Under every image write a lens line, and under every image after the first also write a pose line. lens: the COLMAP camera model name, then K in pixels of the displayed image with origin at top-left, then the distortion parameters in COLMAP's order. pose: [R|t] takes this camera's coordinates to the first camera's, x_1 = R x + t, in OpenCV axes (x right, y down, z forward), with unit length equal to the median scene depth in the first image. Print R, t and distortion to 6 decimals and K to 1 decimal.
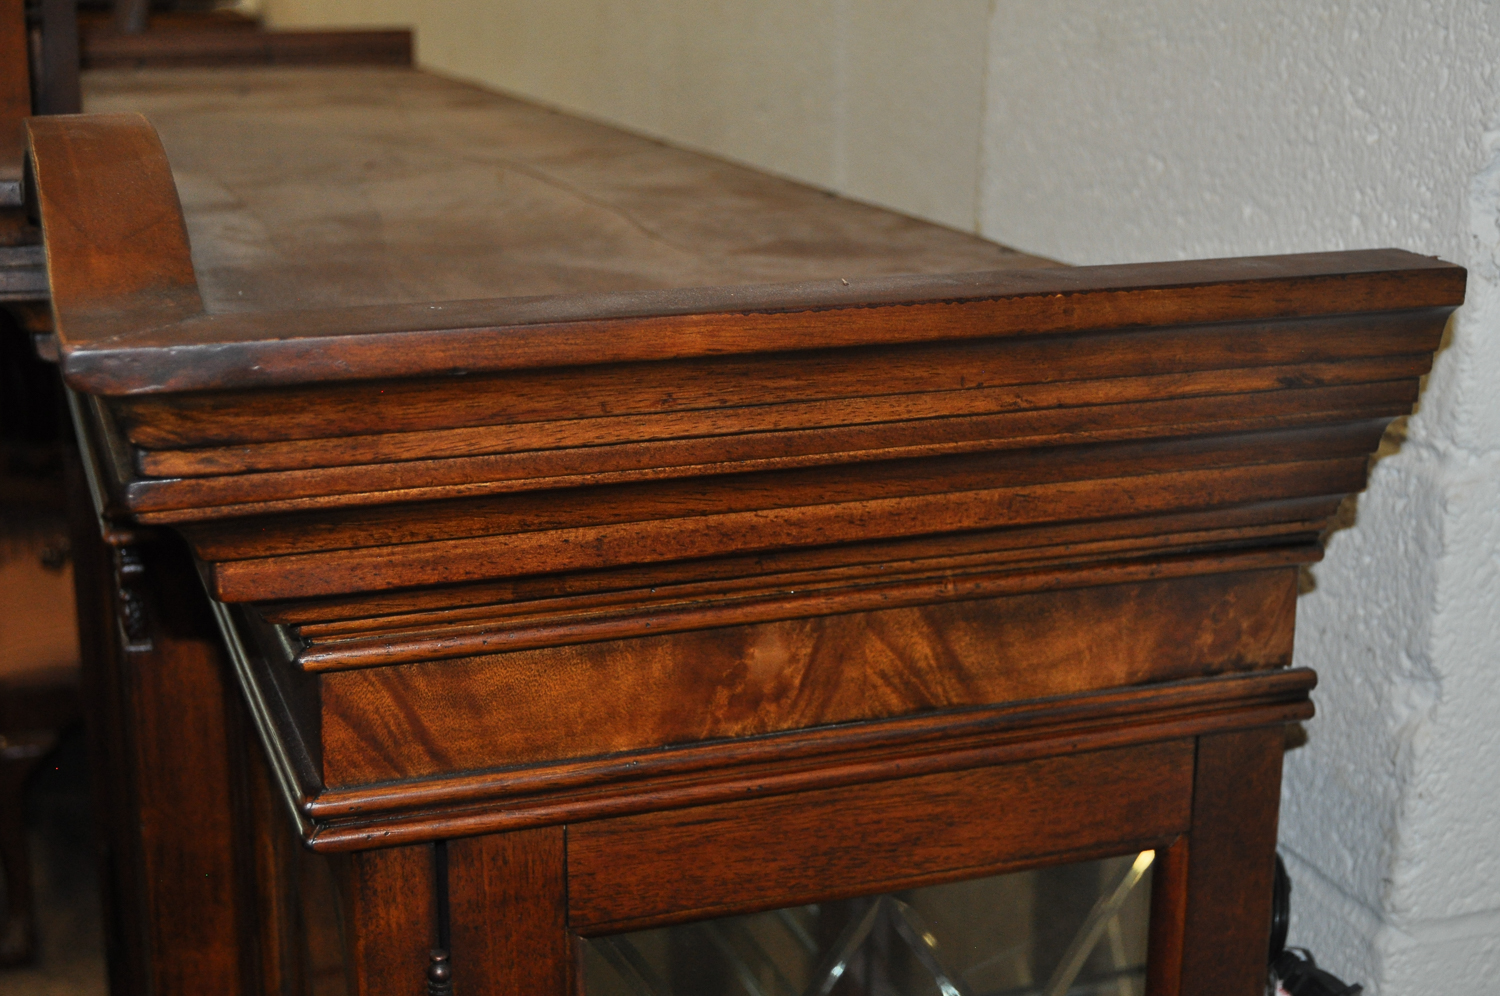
lens RADIAL K [[2110.5, 0, 750.0], [0, 2110.5, 498.0], [0, 0, 1]] dist [-0.004166, 0.026744]
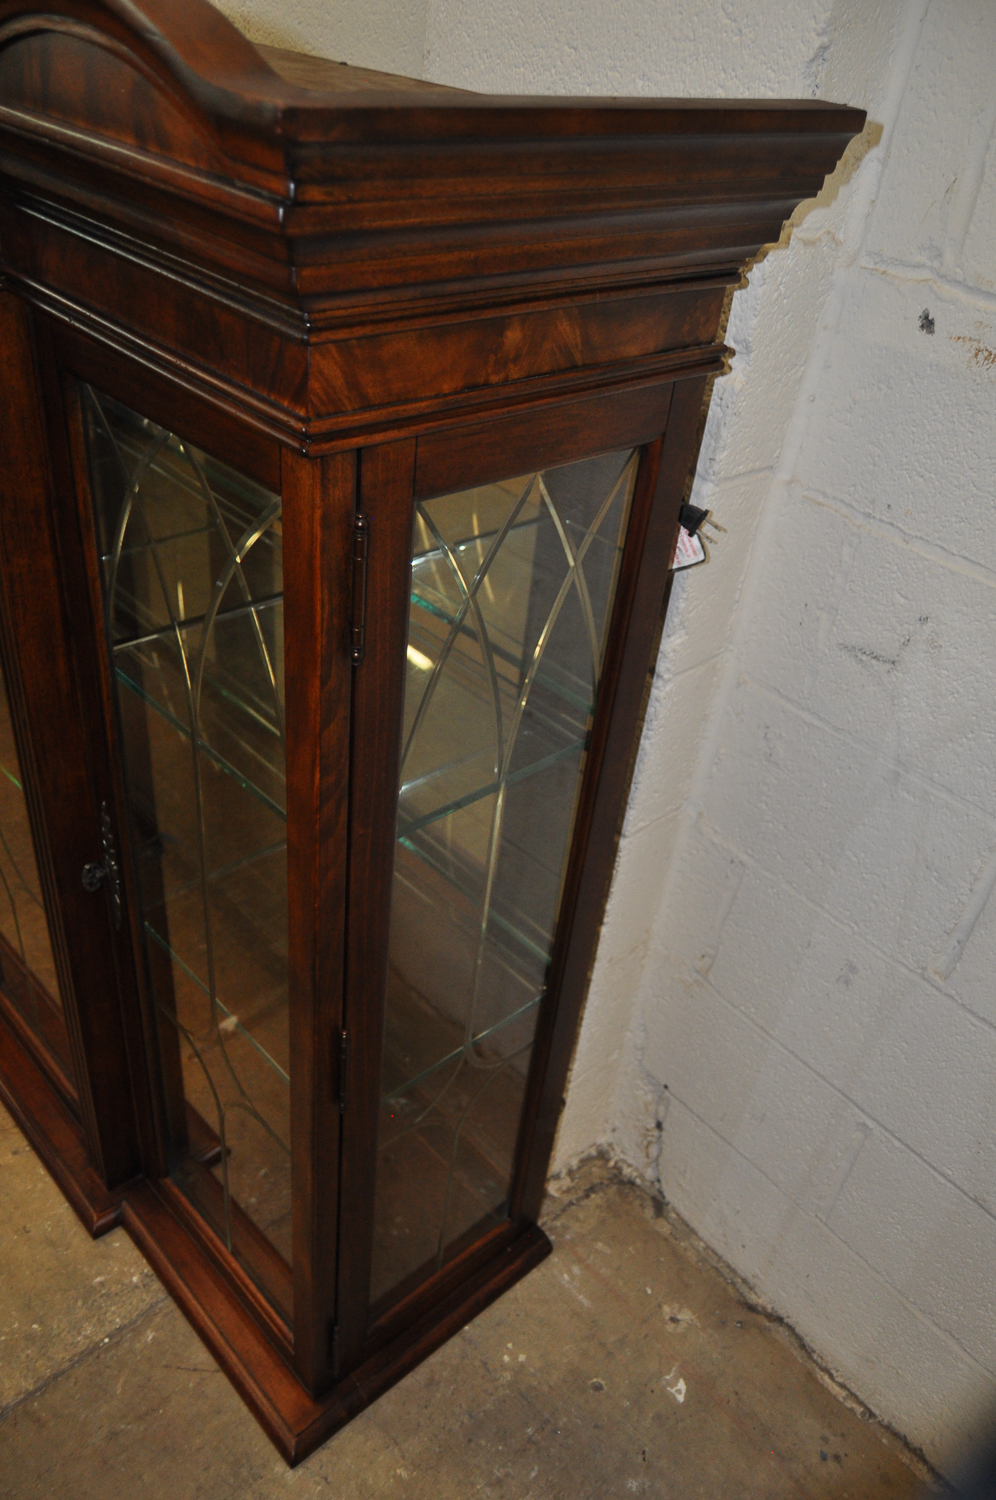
lens RADIAL K [[1152.9, 0, 498.0], [0, 1152.9, 750.0], [0, 0, 1]] dist [-0.000316, 0.004278]
pose [[0.914960, -0.152750, 0.373518, -0.425432], [0.009845, 0.933767, 0.357747, 0.052365], [-0.403424, -0.323647, 0.855863, 0.045289]]
